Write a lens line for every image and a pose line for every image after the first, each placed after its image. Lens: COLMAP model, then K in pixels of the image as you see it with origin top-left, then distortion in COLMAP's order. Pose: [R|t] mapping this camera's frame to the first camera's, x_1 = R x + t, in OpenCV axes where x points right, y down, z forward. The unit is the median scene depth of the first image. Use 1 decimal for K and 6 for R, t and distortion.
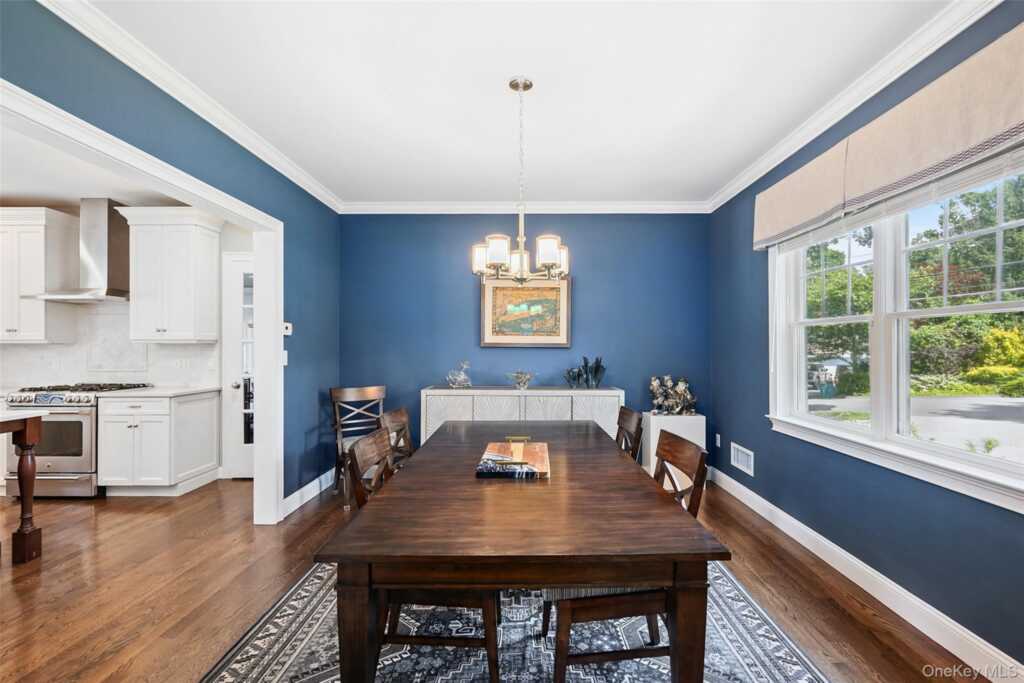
lens RADIAL K [[471.1, 0, 517.4], [0, 471.1, 345.5], [0, 0, 1]] dist [-0.000551, 0.002408]
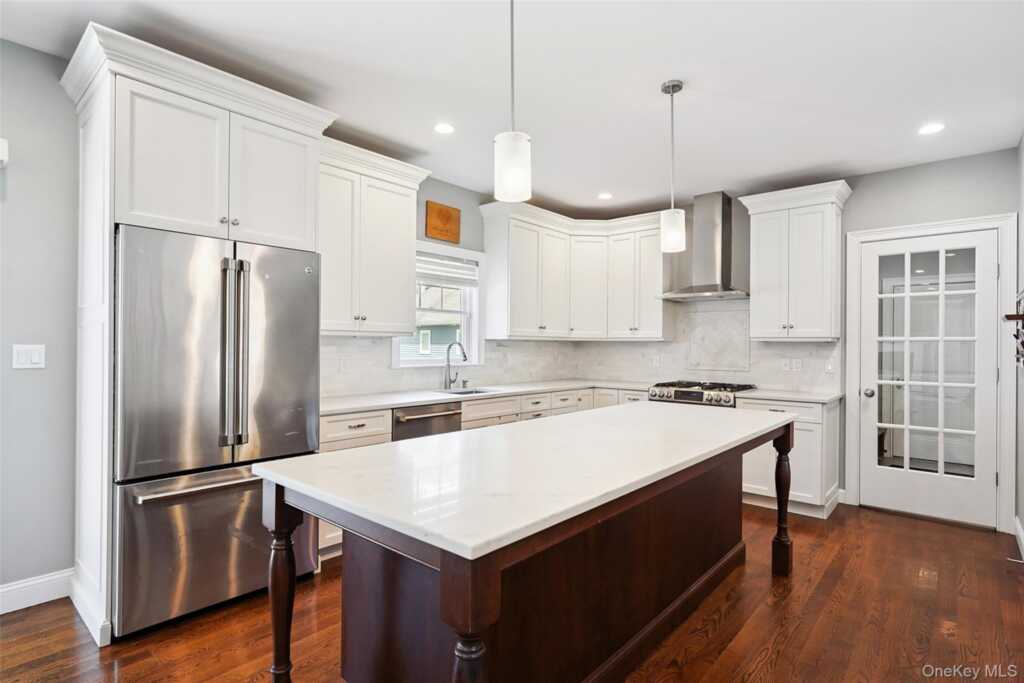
lens RADIAL K [[514.6, 0, 513.8], [0, 514.6, 342.3], [0, 0, 1]] dist [-0.004783, -0.000200]
pose [[0.765700, 0.002778, -0.643192, -0.520769], [-0.005453, 0.999983, -0.002172, 0.002372], [0.643175, 0.005170, 0.765702, -0.081901]]
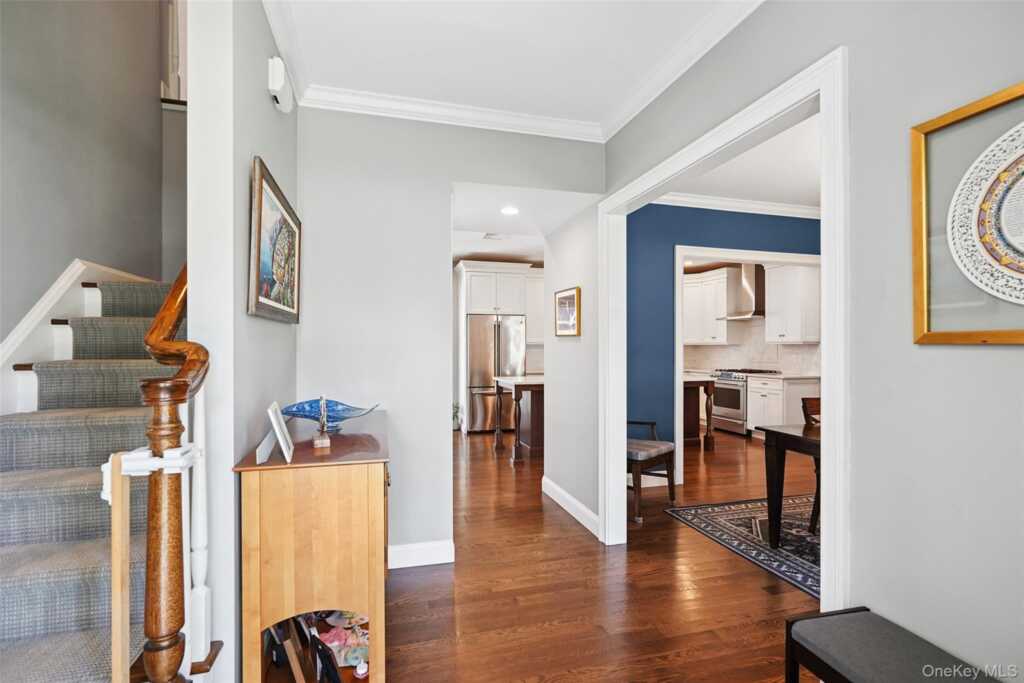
lens RADIAL K [[471.1, 0, 512.9], [0, 471.1, 345.1], [0, 0, 1]] dist [-0.000551, 0.002408]
pose [[0.290800, -0.004301, -0.956774, 0.440384], [0.003984, 0.999987, -0.003285, -0.000206], [0.956776, -0.002857, 0.290813, -0.267481]]
